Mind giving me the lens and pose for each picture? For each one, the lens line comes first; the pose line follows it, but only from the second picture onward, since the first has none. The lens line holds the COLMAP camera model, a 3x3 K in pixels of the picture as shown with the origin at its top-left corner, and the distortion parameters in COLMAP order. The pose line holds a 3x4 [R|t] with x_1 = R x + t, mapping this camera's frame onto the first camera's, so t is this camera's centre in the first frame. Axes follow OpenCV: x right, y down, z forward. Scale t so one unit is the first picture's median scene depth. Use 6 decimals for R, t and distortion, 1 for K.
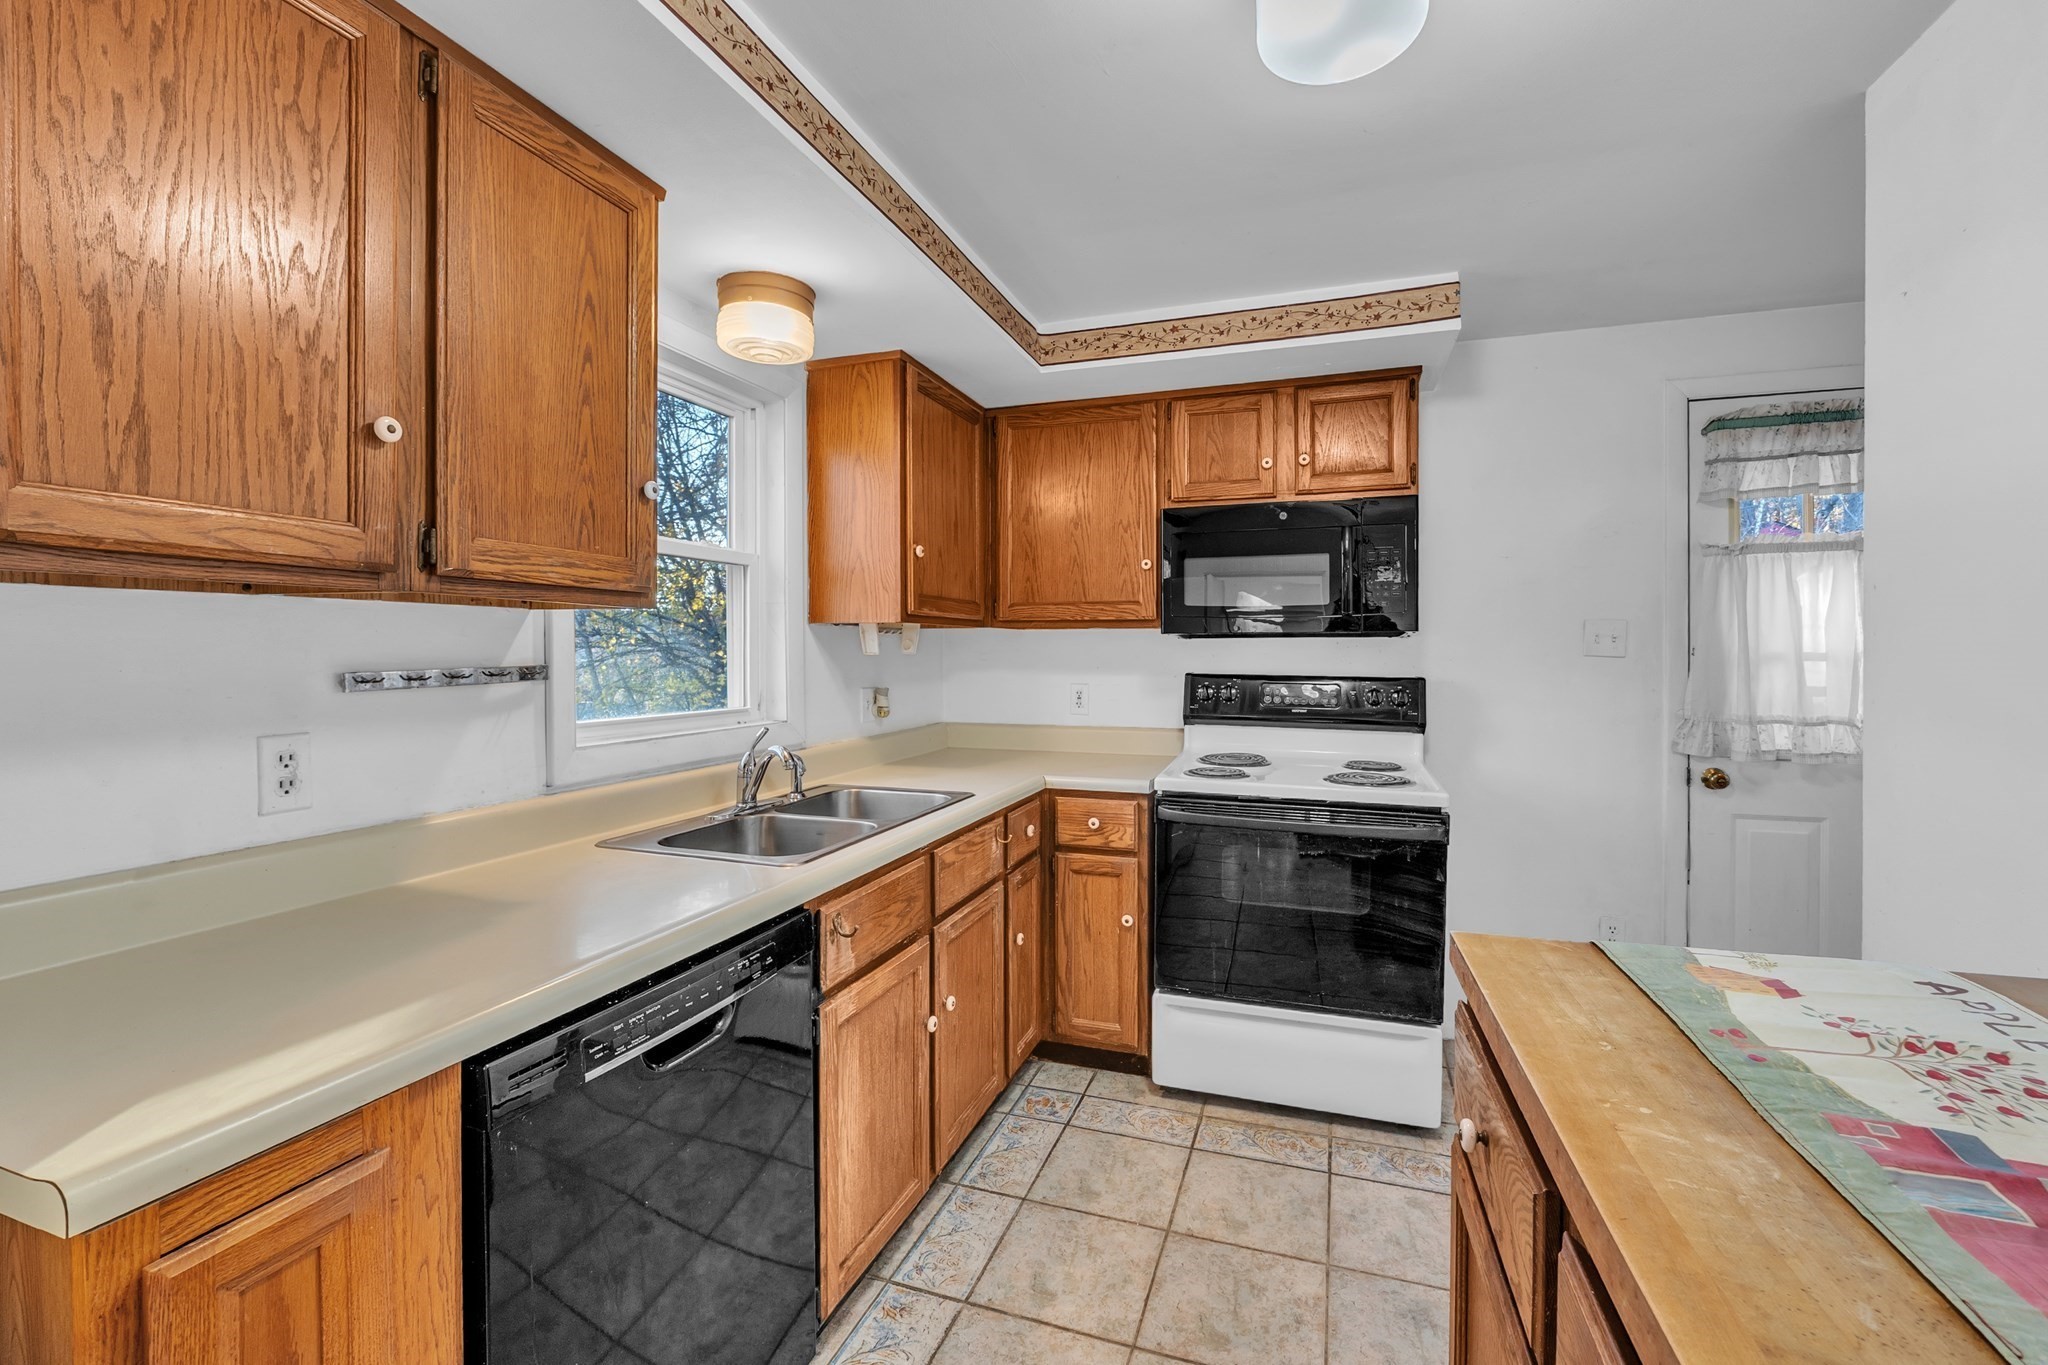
lens RADIAL K [[875.6, 0, 1024.2], [0, 875.6, 663.1], [0, 0, 1]] dist [-0.012397, -0.000048]
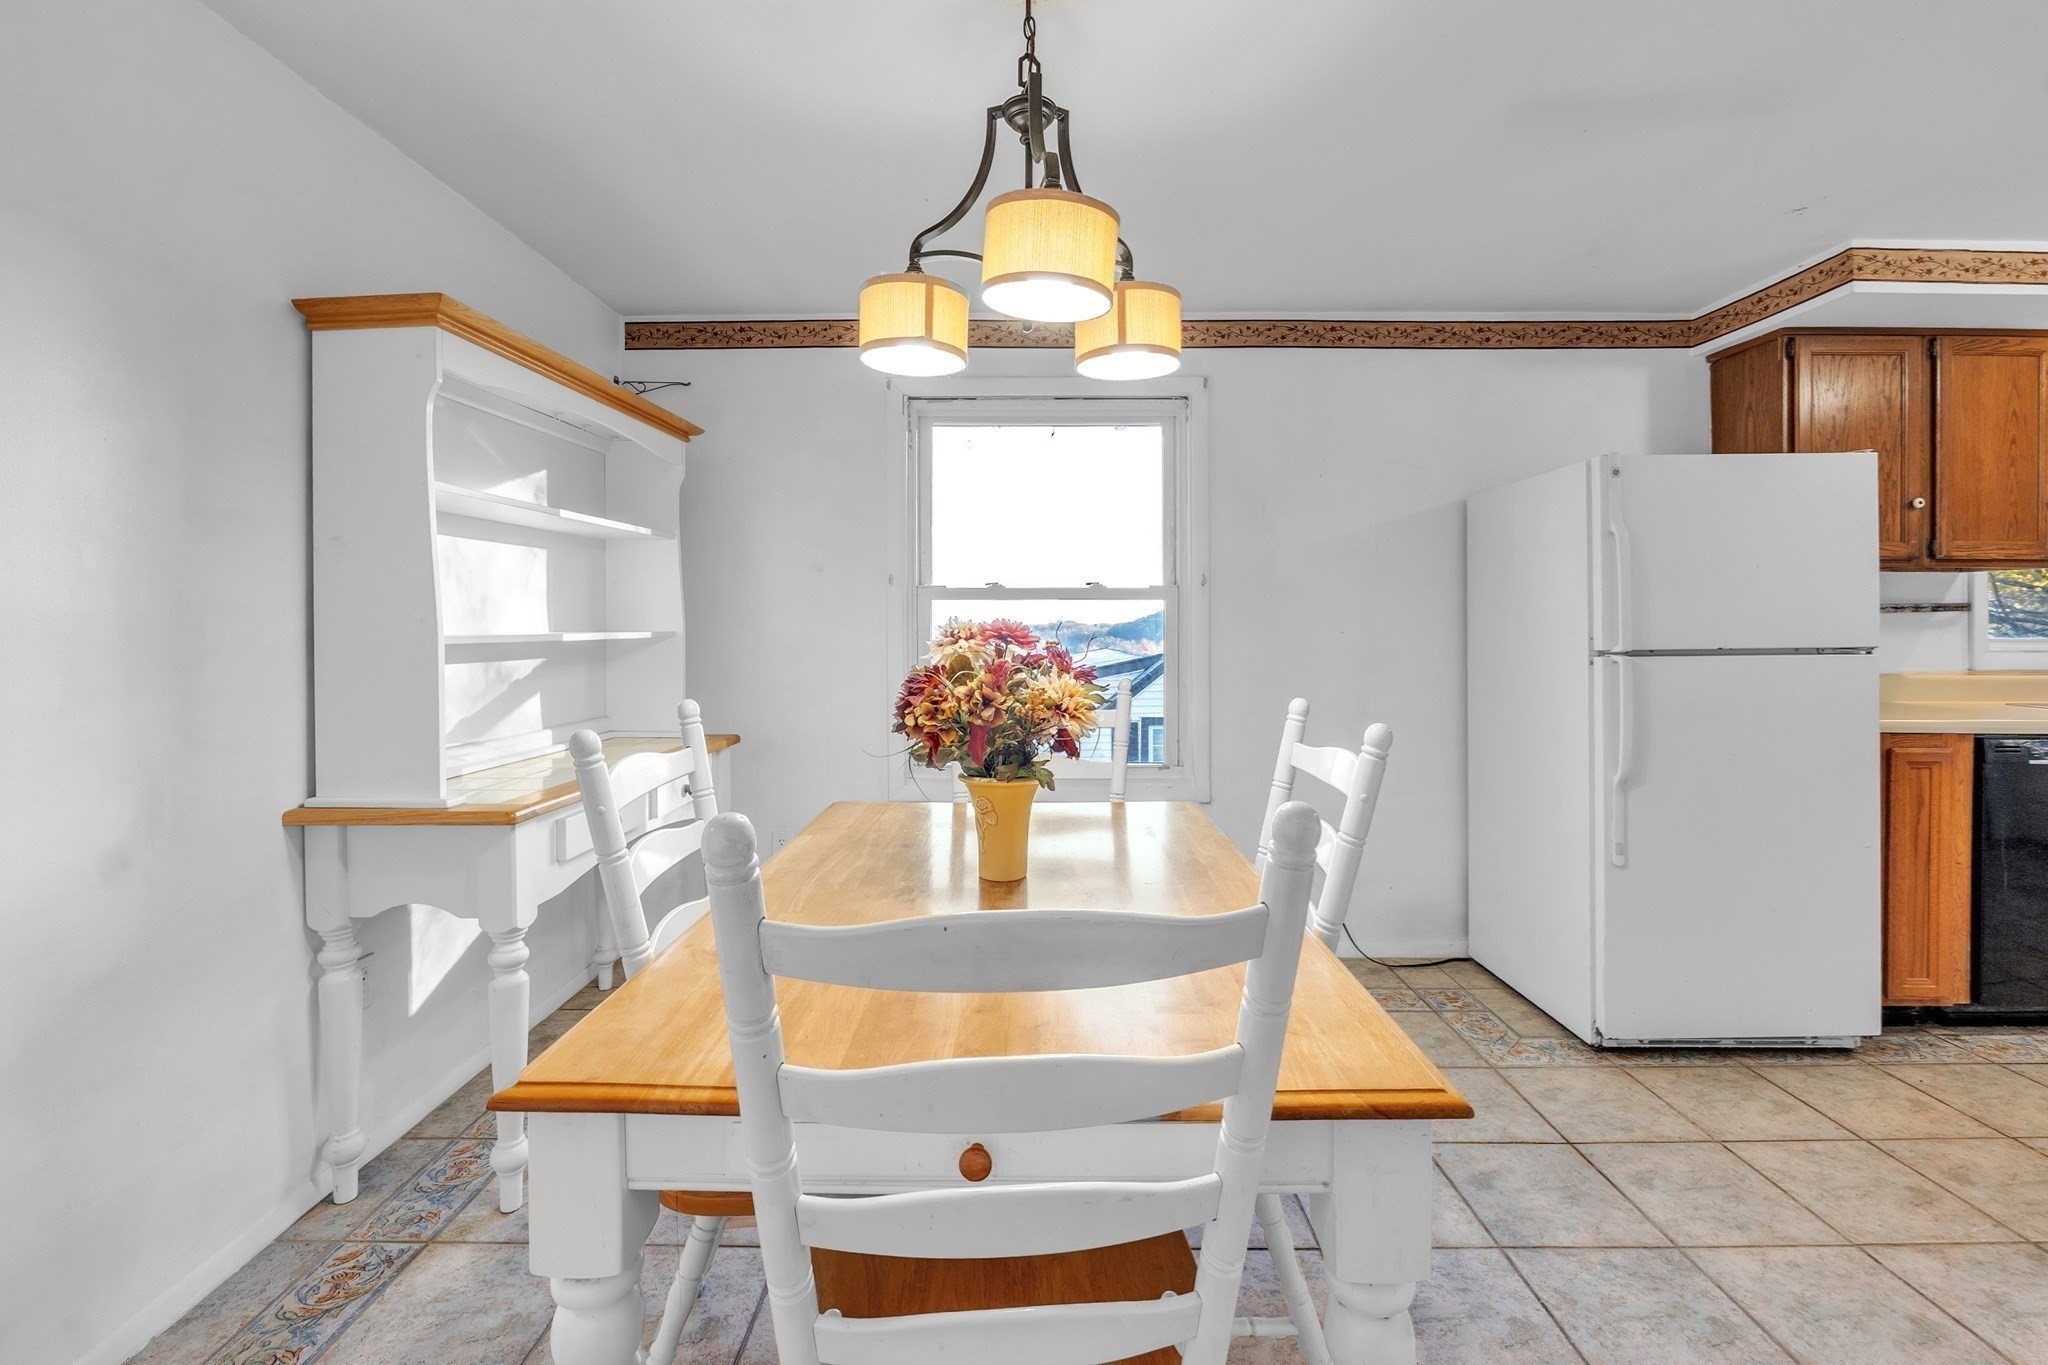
lens RADIAL K [[875.6, 0, 1034.3], [0, 875.6, 624.9], [0, 0, 1]] dist [-0.012397, -0.000048]
pose [[0.332037, 0.000767, -0.943266, 0.703911], [-0.012255, 0.999919, -0.003501, 0.112128], [0.943187, 0.012722, 0.332019, -2.029037]]
